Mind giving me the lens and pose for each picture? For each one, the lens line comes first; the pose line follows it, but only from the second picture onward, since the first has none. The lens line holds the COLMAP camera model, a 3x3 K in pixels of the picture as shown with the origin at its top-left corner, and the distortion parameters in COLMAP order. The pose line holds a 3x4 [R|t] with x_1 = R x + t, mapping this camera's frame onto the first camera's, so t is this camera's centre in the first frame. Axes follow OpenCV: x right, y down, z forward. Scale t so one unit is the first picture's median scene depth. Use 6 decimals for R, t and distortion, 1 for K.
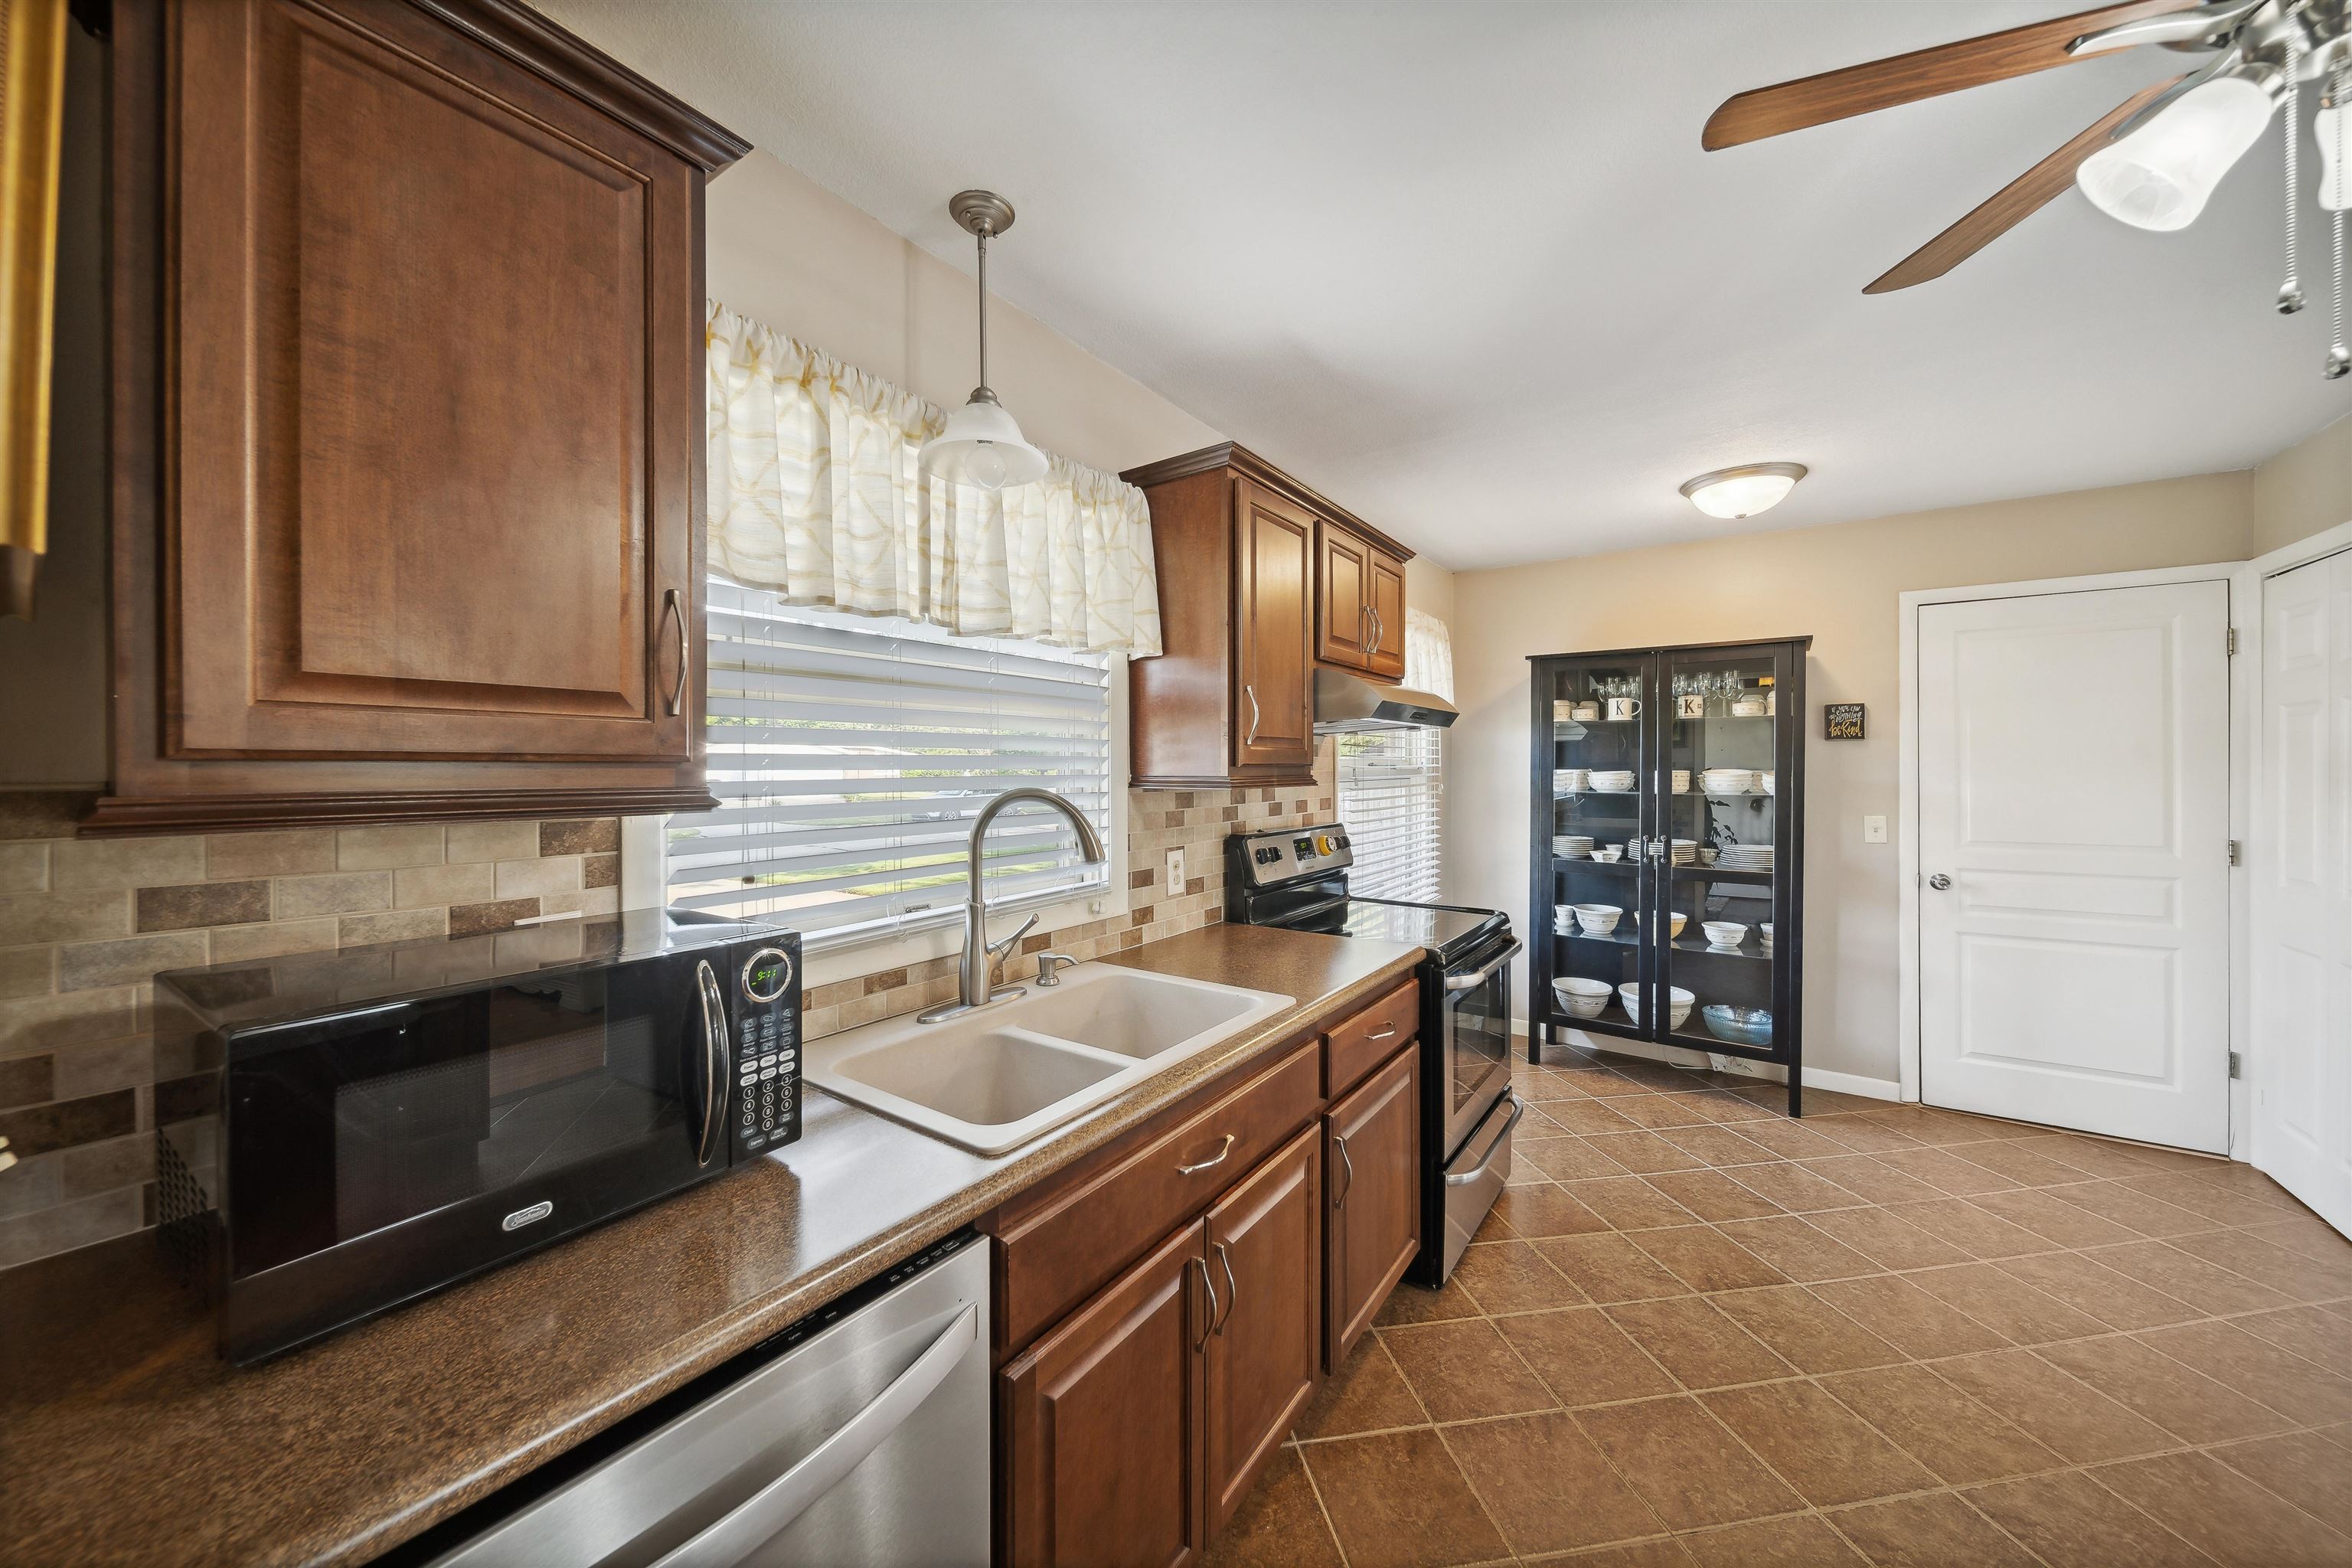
lens RADIAL K [[844.1, 0, 1157.2], [0, 844.1, 776.4], [0, 0, 1]] dist [0.001057, 0.000125]
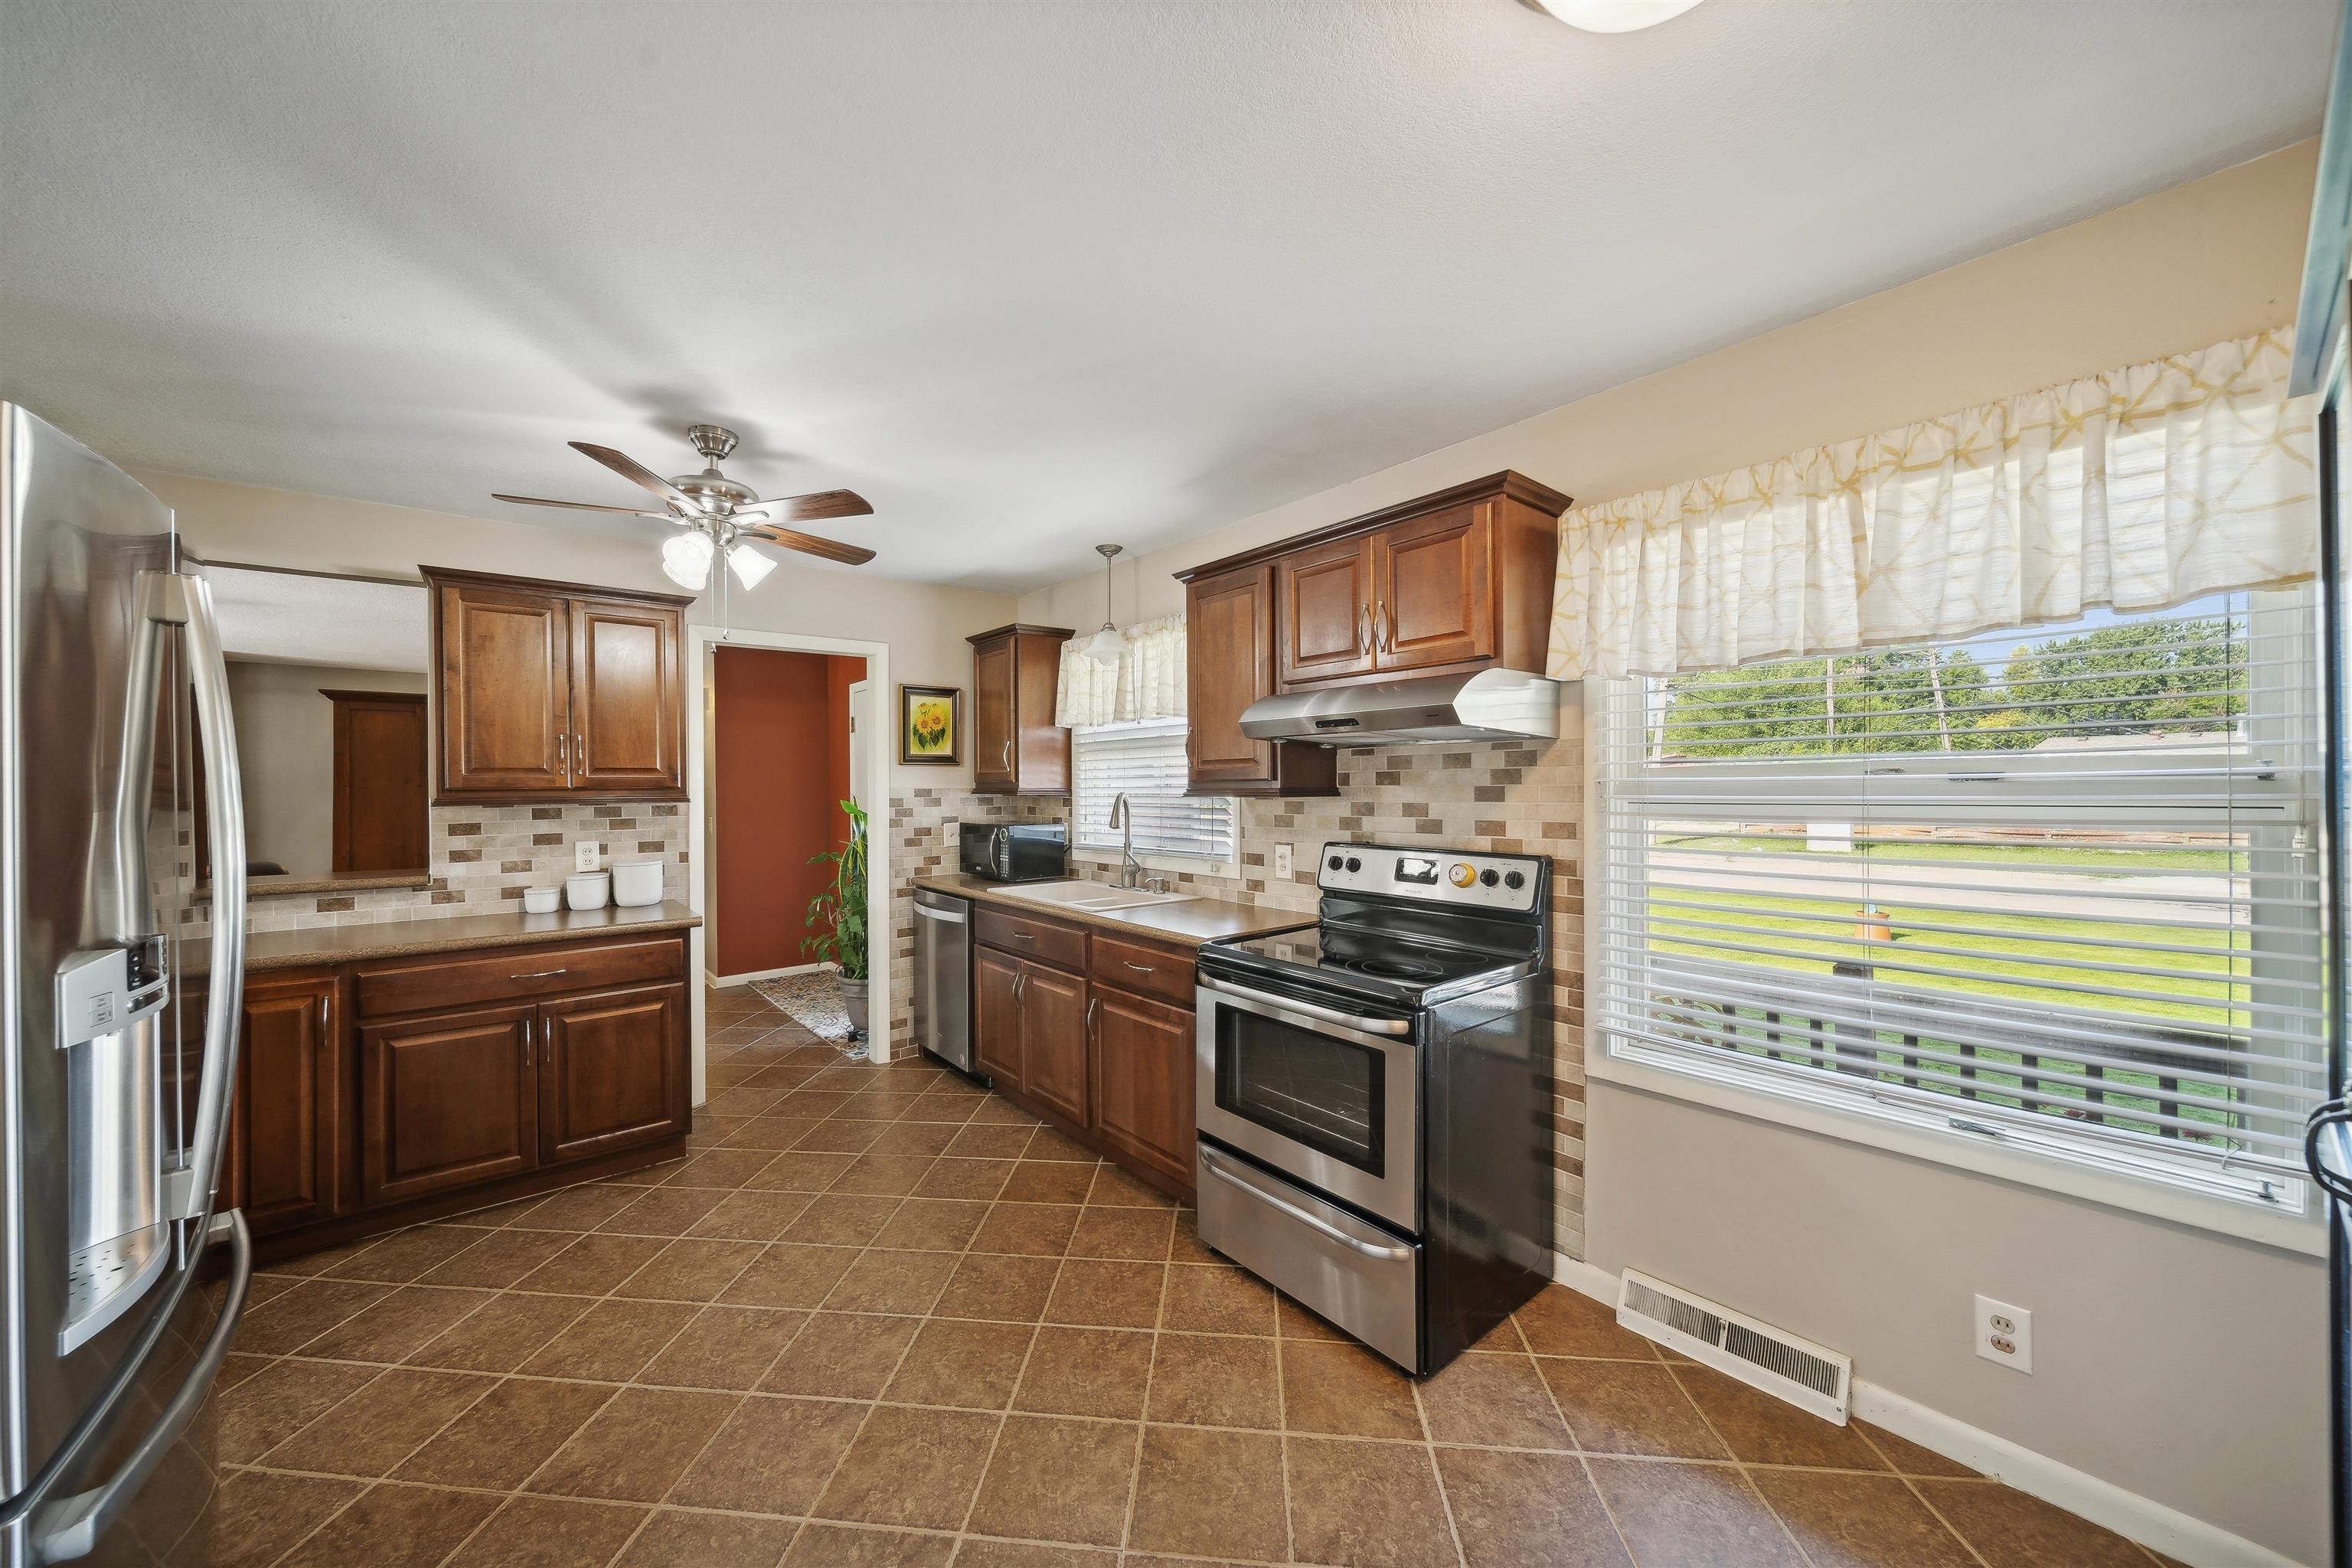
lens RADIAL K [[844.1, 0, 1157.2], [0, 844.1, 776.4], [0, 0, 1]] dist [0.001057, 0.000125]
pose [[-0.264995, 0.001393, -0.964249, 1.390199], [0.003074, 0.999995, 0.000599, -0.022220], [0.964245, -0.002805, -0.264998, 1.193851]]
